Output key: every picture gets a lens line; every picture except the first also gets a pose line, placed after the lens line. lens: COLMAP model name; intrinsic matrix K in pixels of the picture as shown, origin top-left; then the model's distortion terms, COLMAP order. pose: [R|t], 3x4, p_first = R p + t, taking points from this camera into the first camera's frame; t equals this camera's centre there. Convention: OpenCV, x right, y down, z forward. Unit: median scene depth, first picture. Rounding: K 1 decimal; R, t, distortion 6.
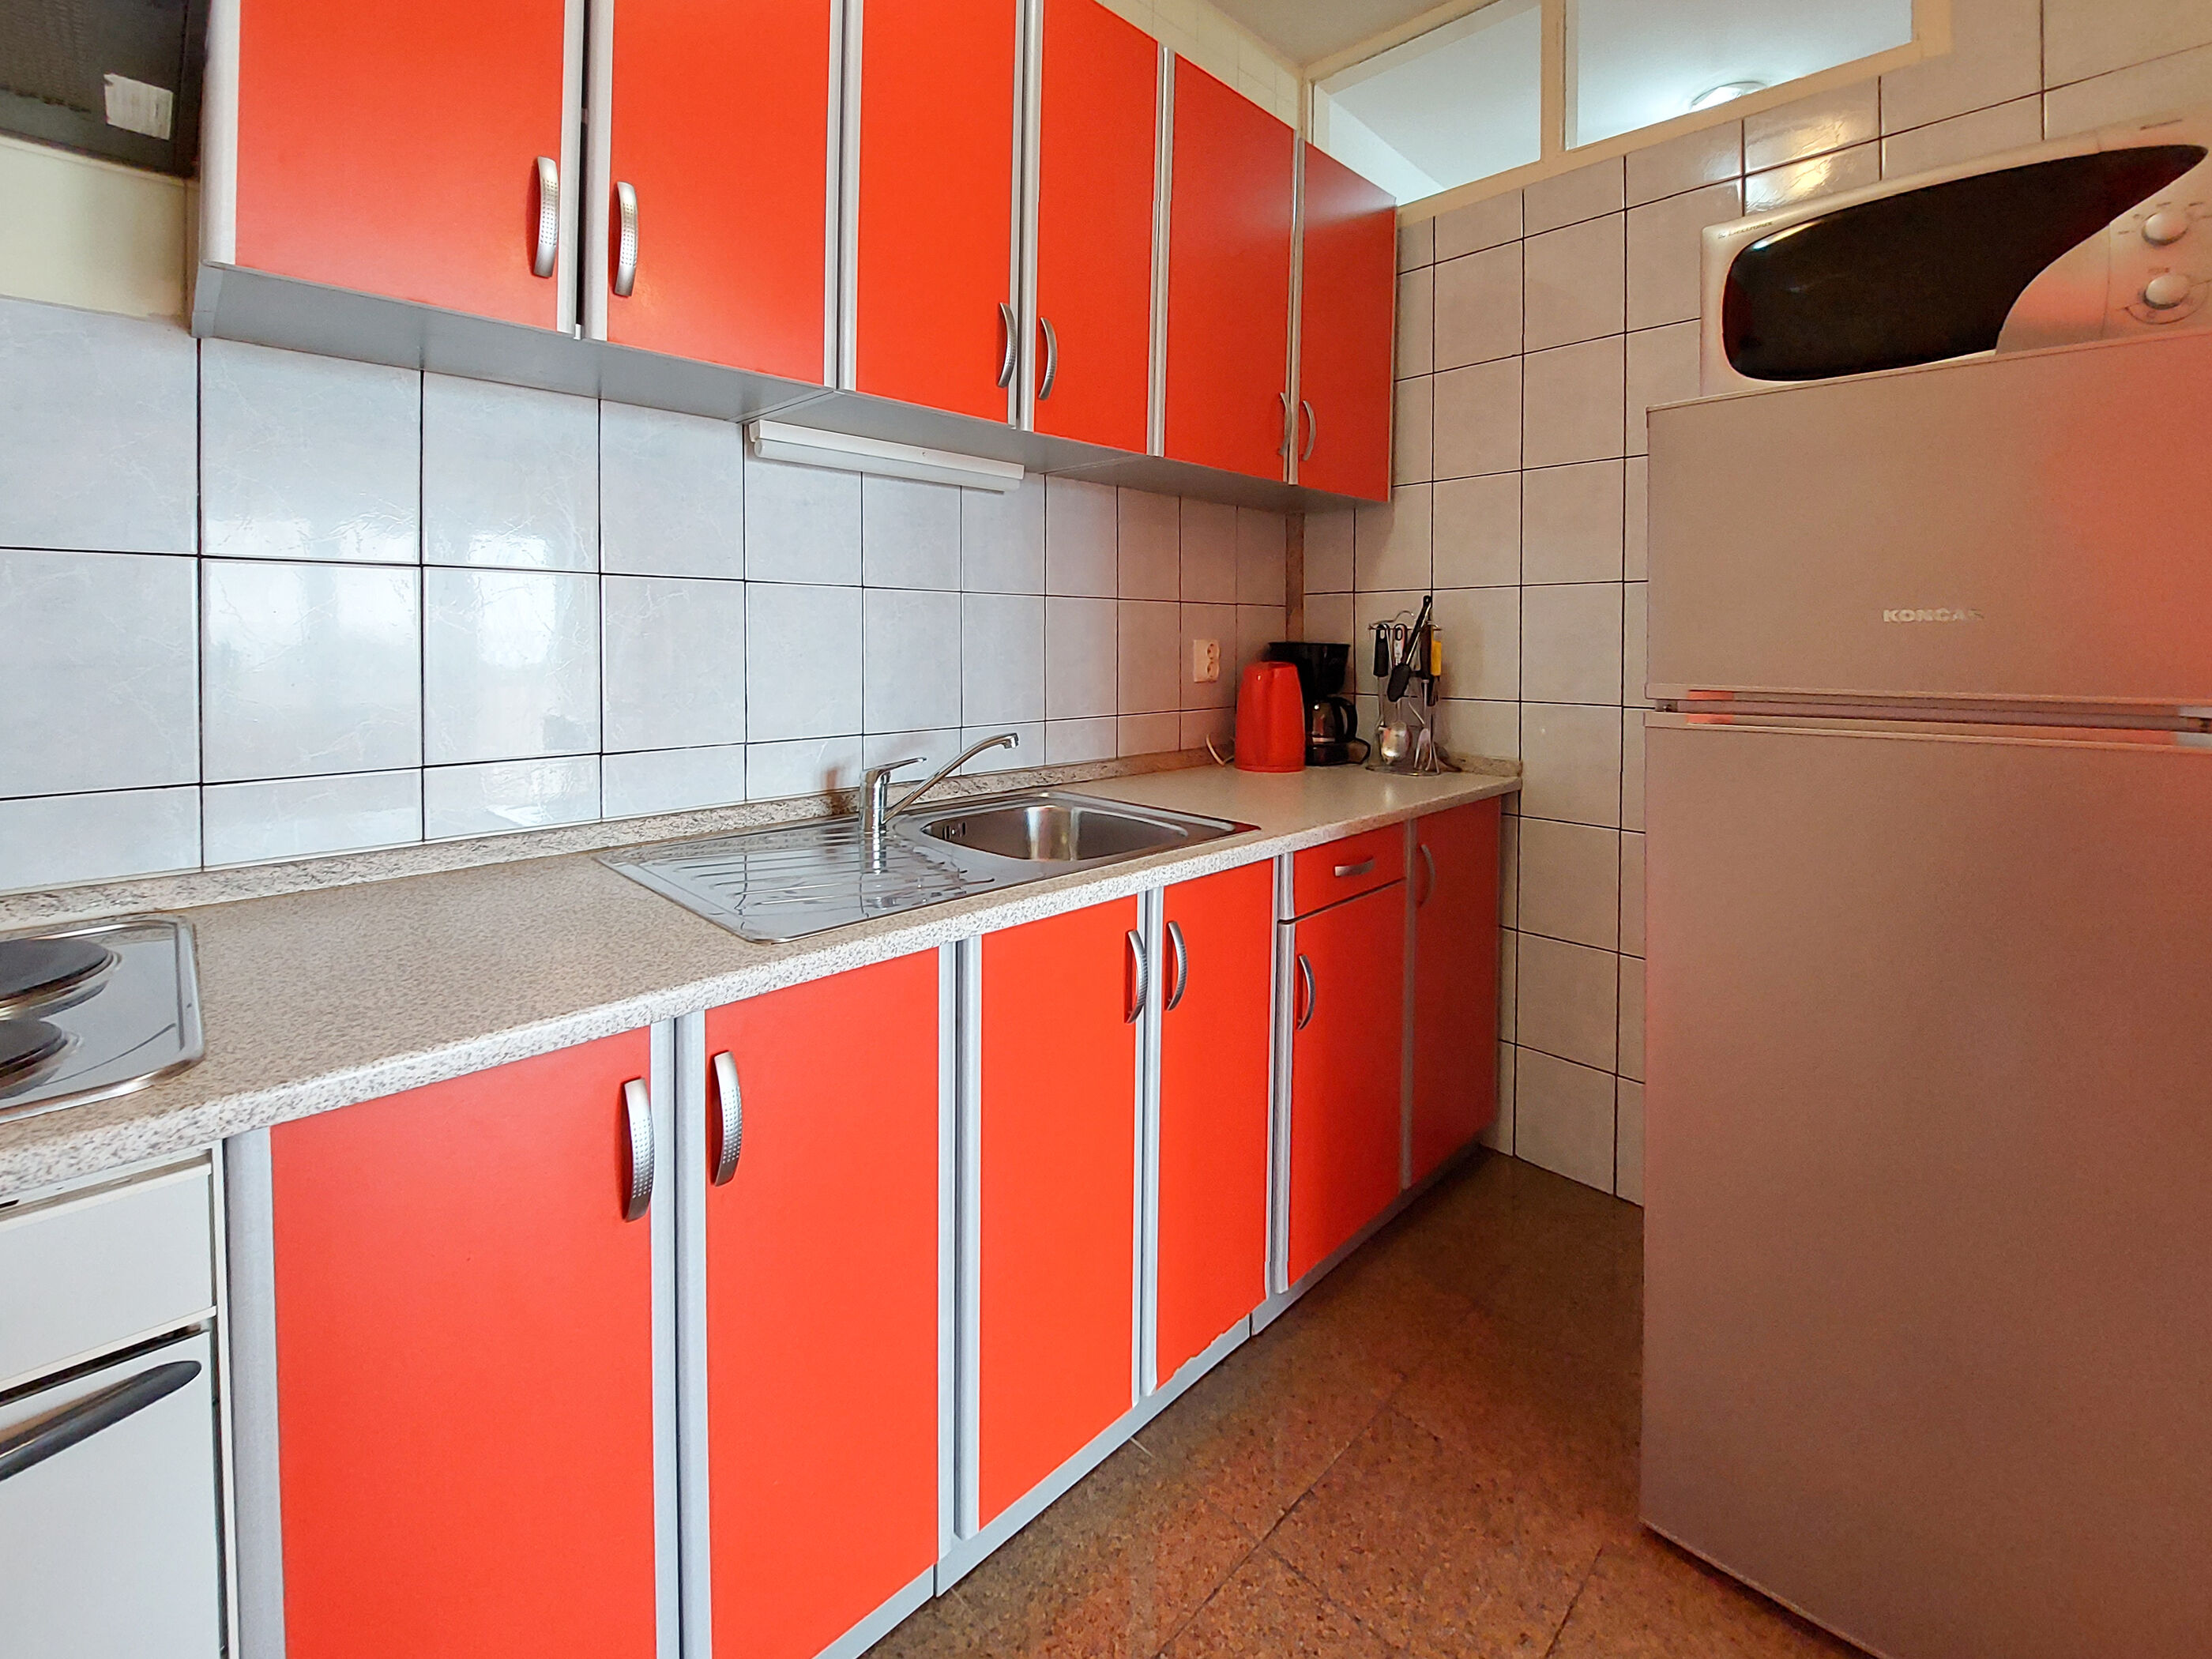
lens RADIAL K [[945.2, 0, 1158.1], [0, 945.2, 653.1], [0, 0, 1]] dist [-0.017797, -0.000408]
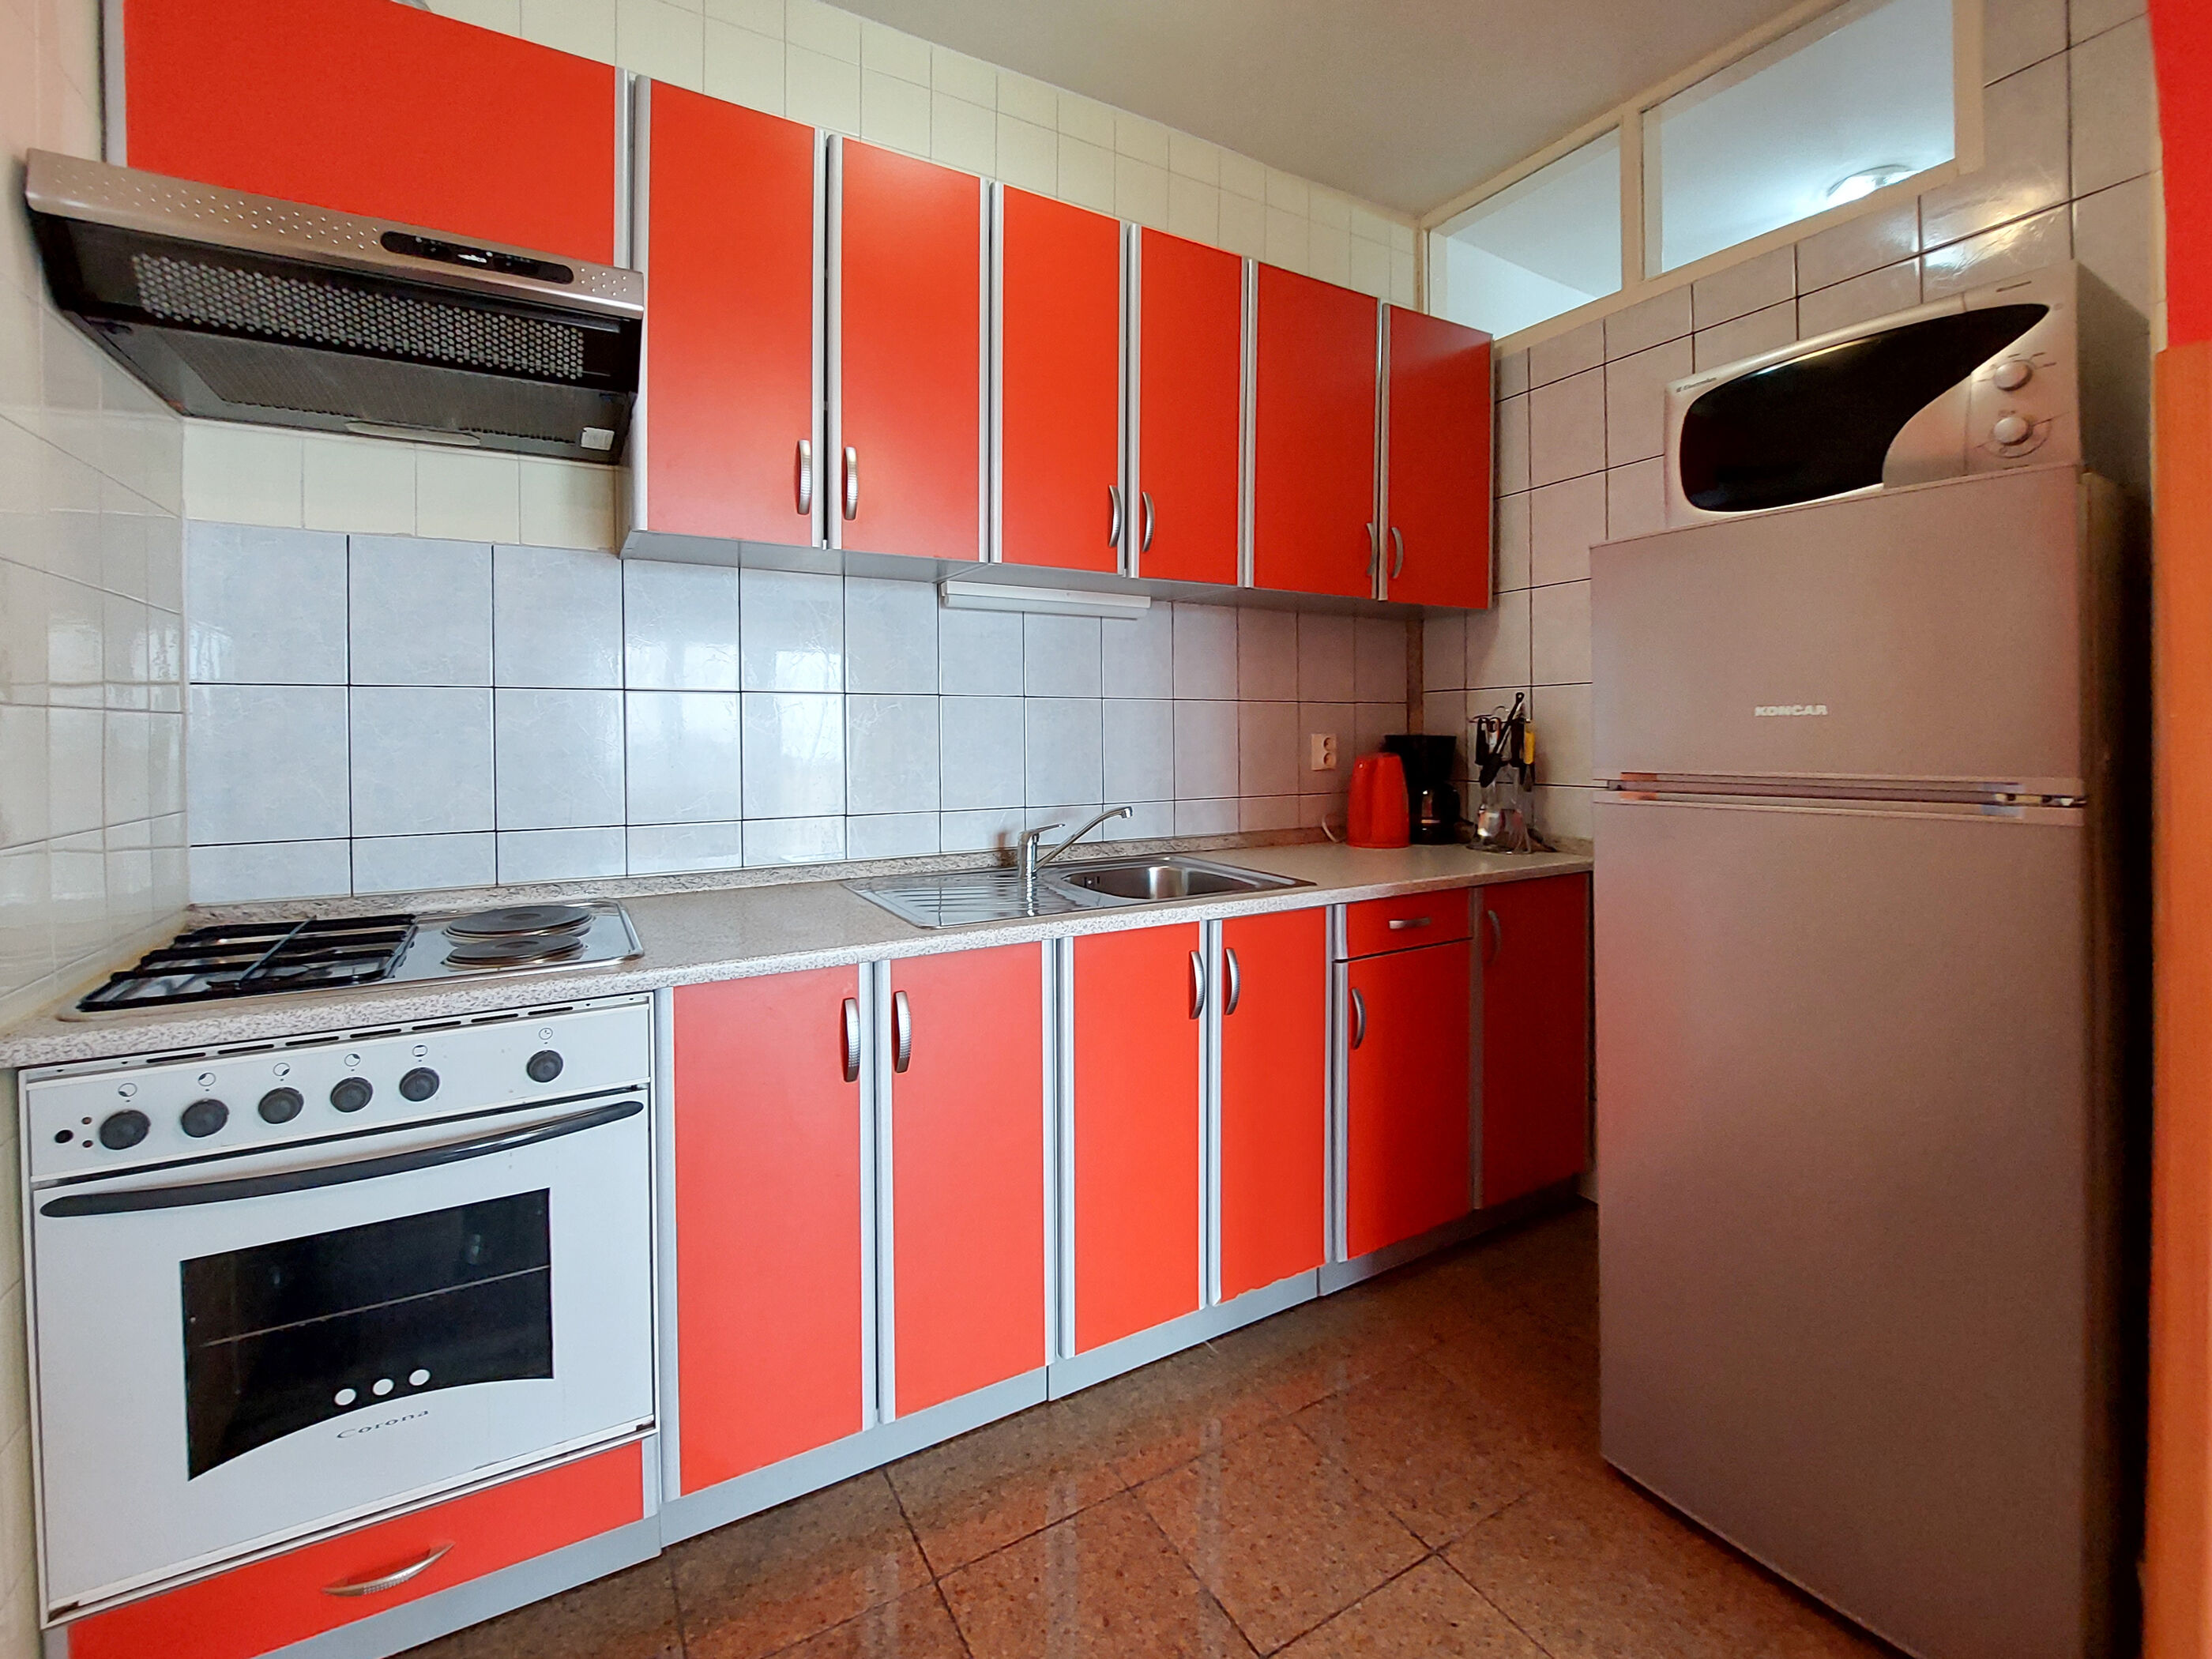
lens RADIAL K [[968.8, 0, 1155.3], [0, 968.8, 747.7], [0, 0, 1]] dist [-0.023088, -0.000233]
pose [[0.966441, -0.005805, -0.256823, 0.236003], [0.006007, 0.999982, 0.000001, 0.002702], [0.256818, -0.001544, 0.966459, -0.301911]]
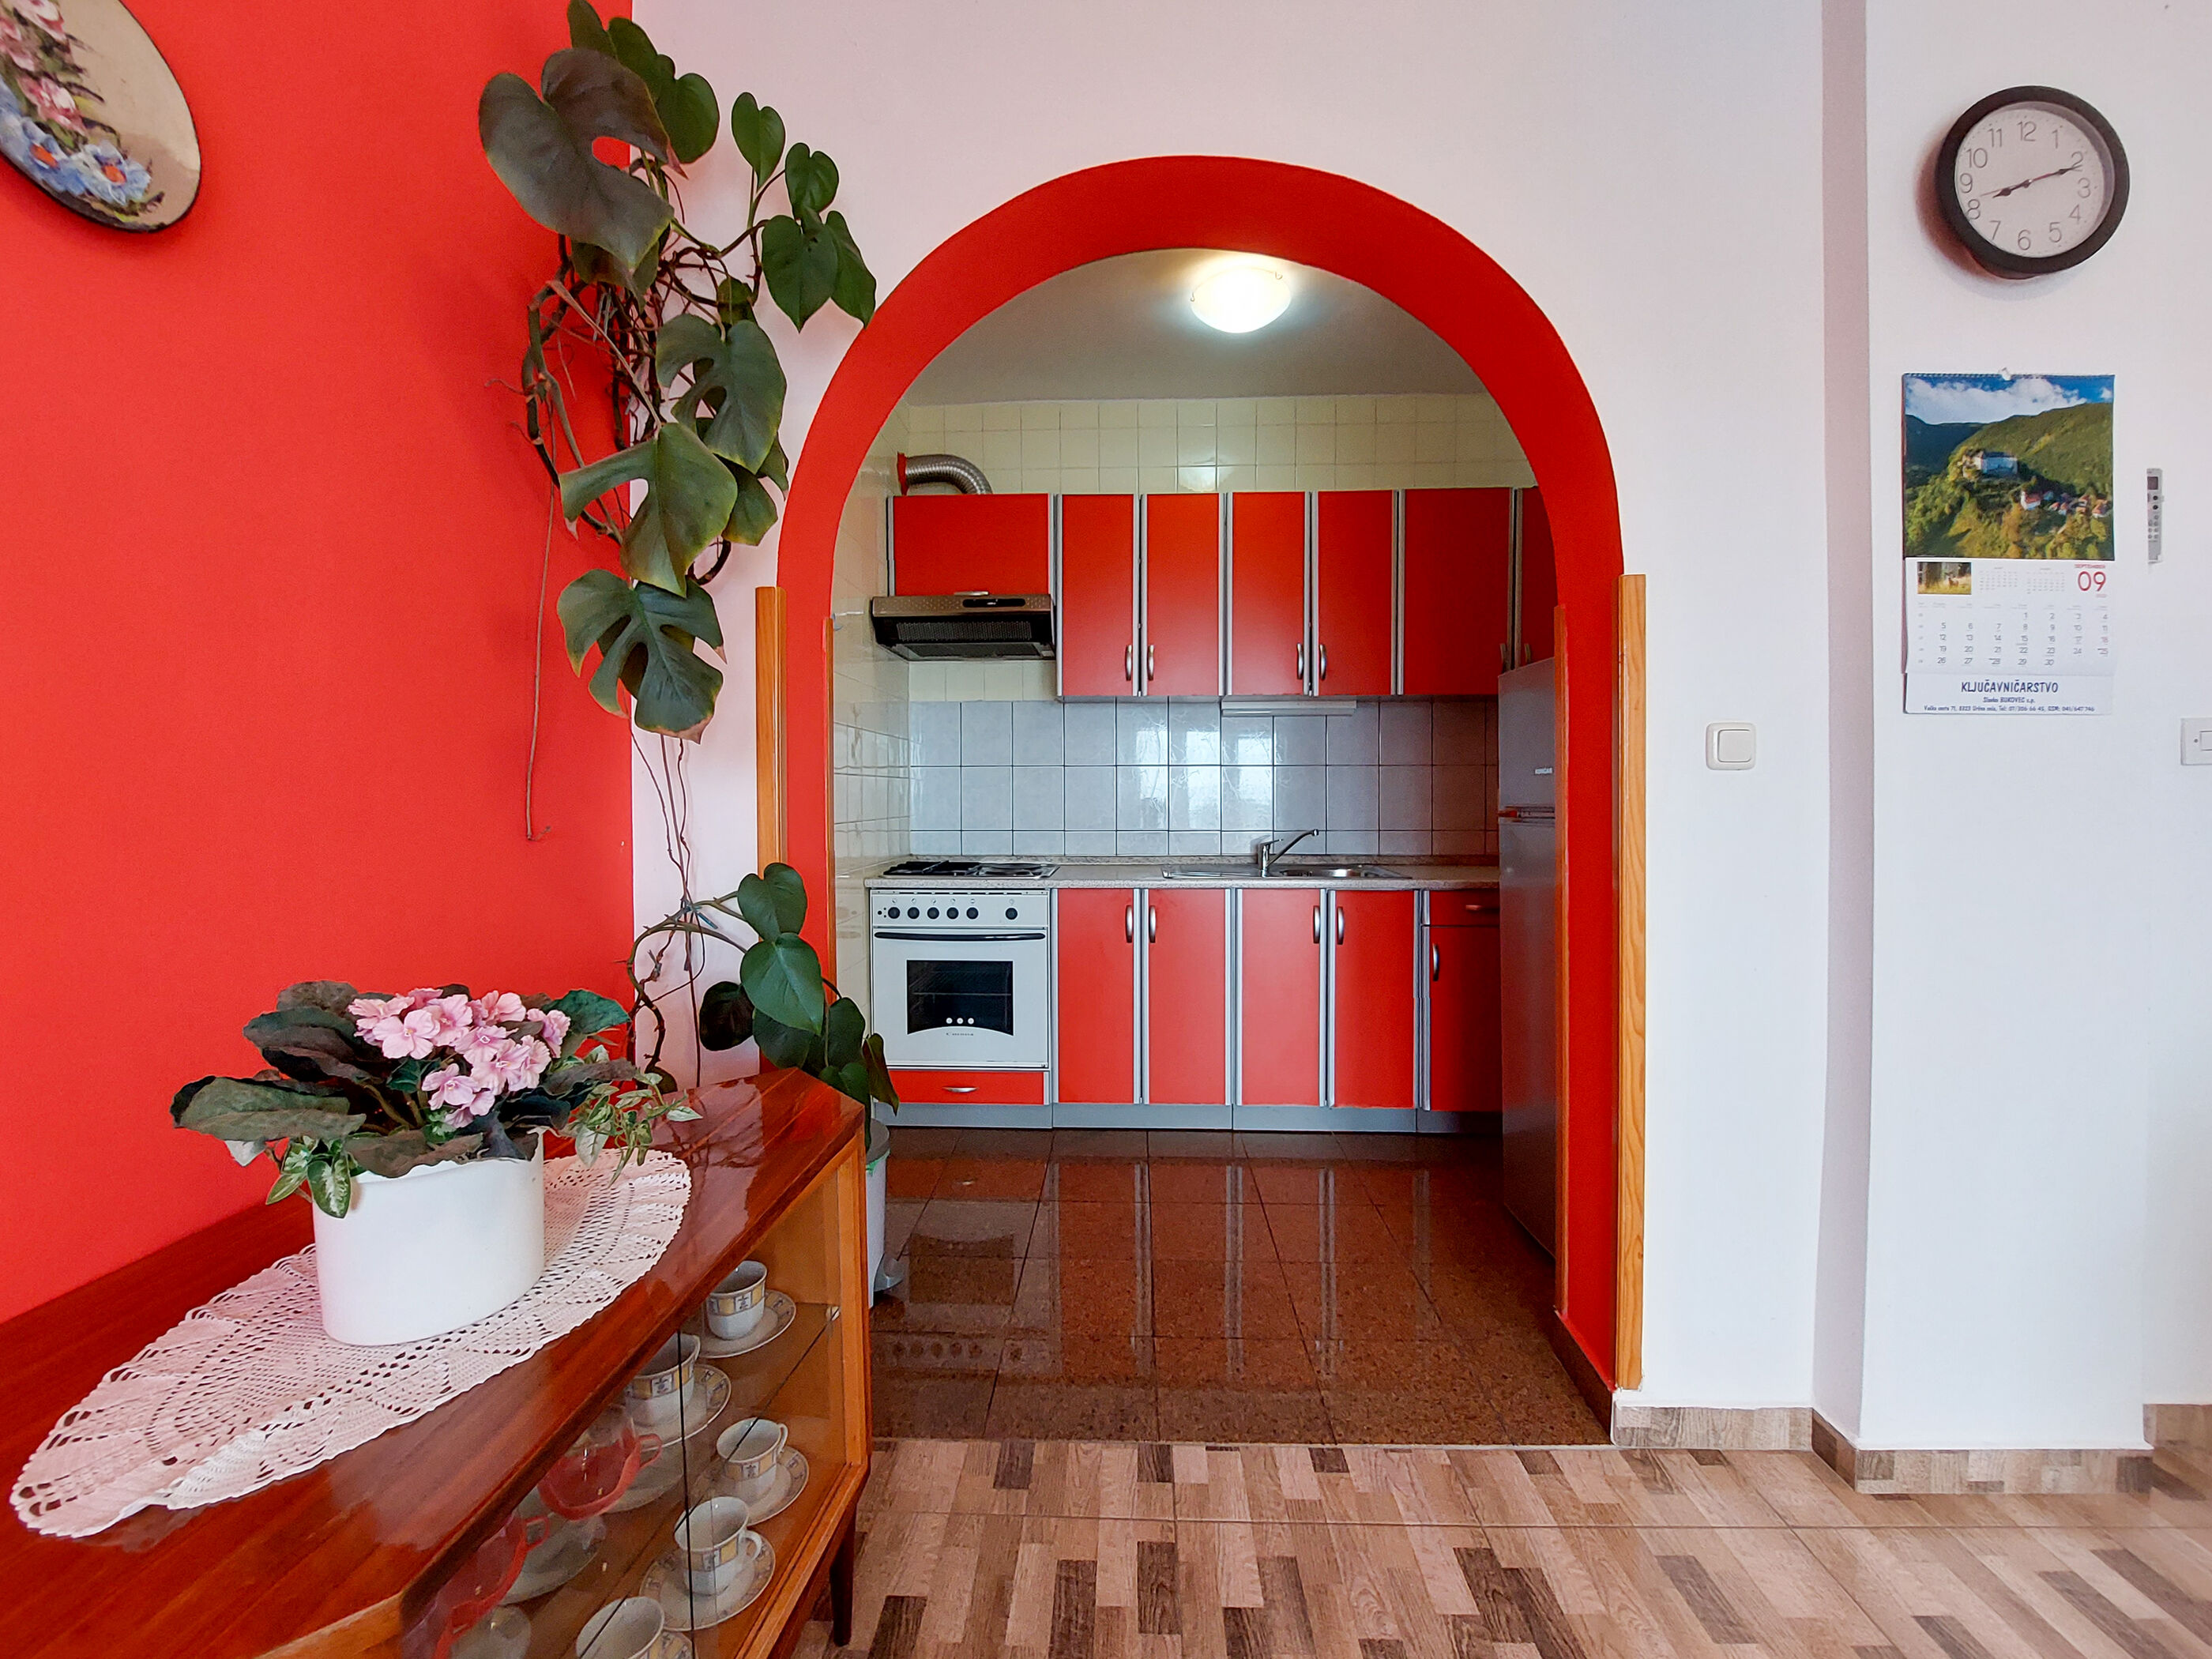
lens RADIAL K [[901.6, 0, 1106.2], [0, 901.6, 820.0], [0, 0, 1]] dist [-0.019701, 0.000193]
pose [[0.661235, 0.012669, -0.750072, 1.166464], [-0.001947, 0.999883, 0.015172, 0.033135], [0.750176, -0.008572, 0.661182, -0.814936]]
